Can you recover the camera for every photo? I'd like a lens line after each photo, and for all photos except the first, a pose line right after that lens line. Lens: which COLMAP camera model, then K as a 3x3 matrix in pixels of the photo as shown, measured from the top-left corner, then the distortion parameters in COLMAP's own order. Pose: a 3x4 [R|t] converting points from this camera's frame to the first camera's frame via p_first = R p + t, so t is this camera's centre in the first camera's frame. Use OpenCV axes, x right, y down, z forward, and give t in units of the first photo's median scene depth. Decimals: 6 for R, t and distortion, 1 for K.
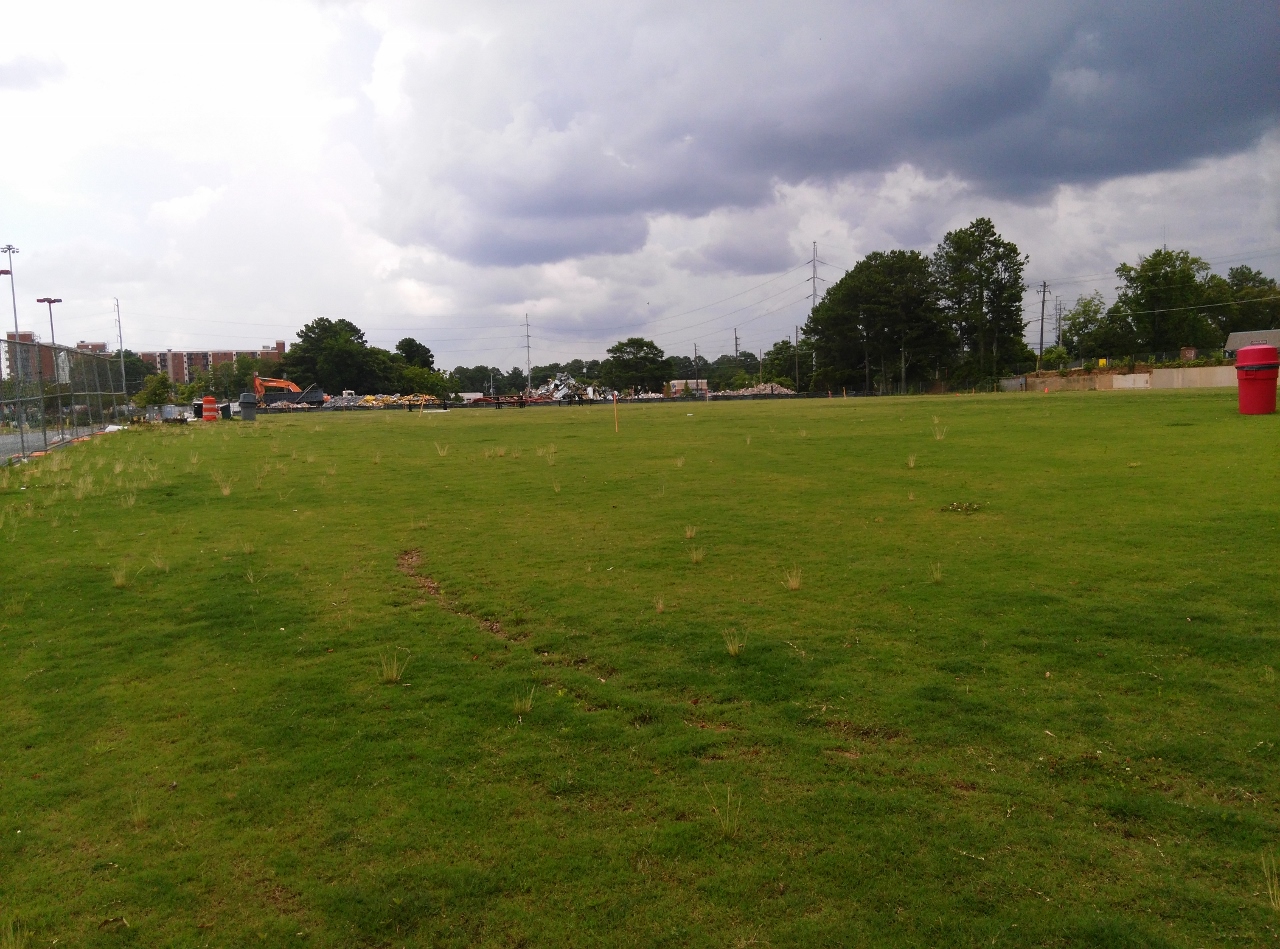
lens RADIAL K [[1125.2, 0, 641.1], [0, 1125.2, 450.9], [0, 0, 1]] dist [0.181801, -0.298170]
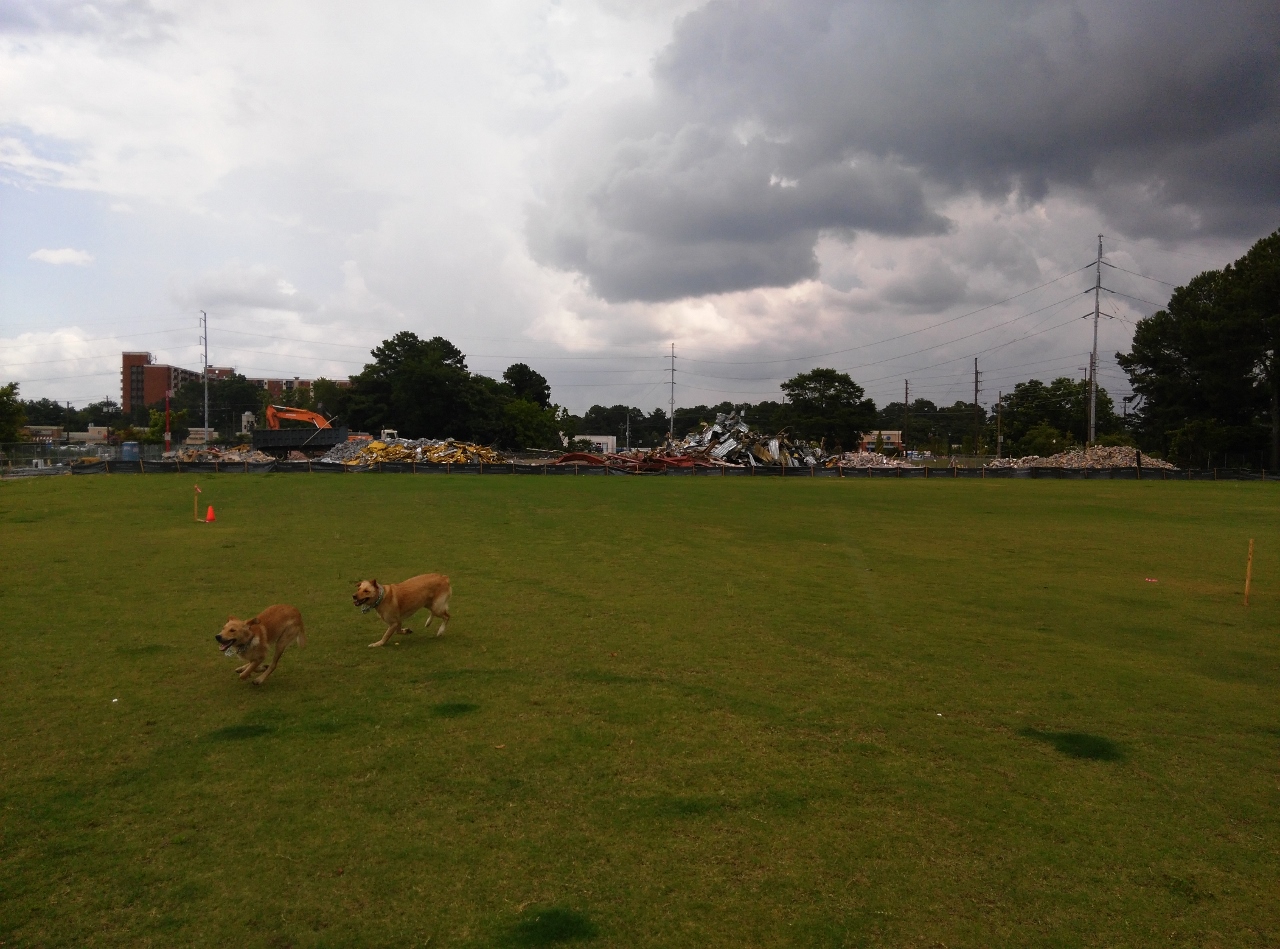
lens RADIAL K [[1125.2, 0, 641.1], [0, 1125.2, 450.9], [0, 0, 1]] dist [0.181801, -0.298170]
pose [[0.991210, 0.041073, -0.125760, -0.023572], [-0.045956, 0.998288, -0.036178, -0.015986], [0.124058, 0.041640, 0.991401, 0.250997]]
